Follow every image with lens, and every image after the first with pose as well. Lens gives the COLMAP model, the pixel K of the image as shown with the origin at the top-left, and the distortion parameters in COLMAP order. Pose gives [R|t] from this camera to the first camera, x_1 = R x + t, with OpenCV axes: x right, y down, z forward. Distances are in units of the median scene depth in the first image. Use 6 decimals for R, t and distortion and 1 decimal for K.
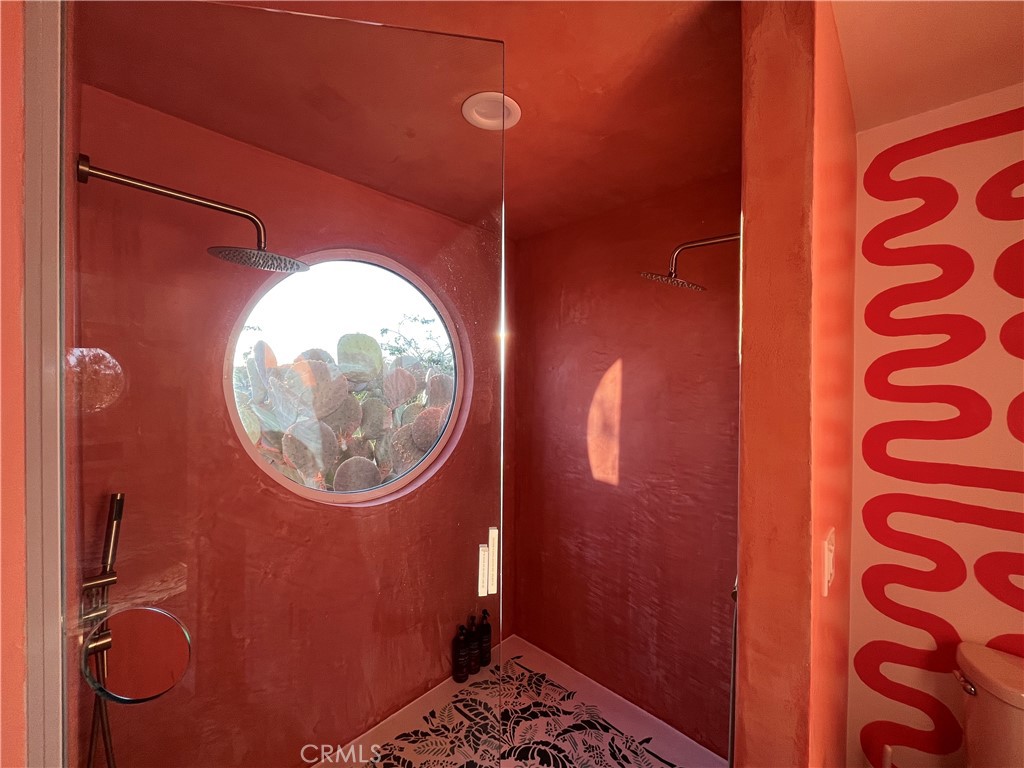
lens RADIAL K [[409.6, 0, 509.9], [0, 409.6, 380.8], [0, 0, 1]] dist [-0.002443, 0.001145]
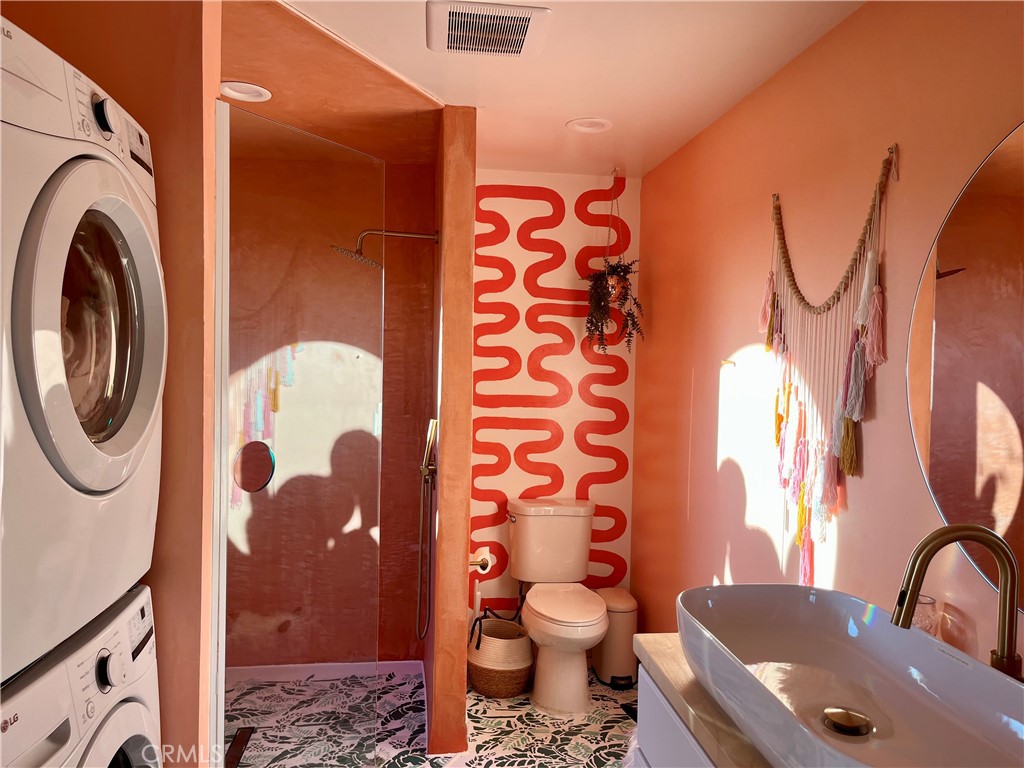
lens RADIAL K [[780.5, 0, 516.1], [0, 780.5, 384.1], [0, 0, 1]] dist [0.111444, -0.000586]
pose [[0.624747, -0.014138, 0.780699, -0.943214], [-0.009402, 0.999627, 0.025626, 0.058980], [-0.780771, -0.023350, 0.624381, -0.696259]]
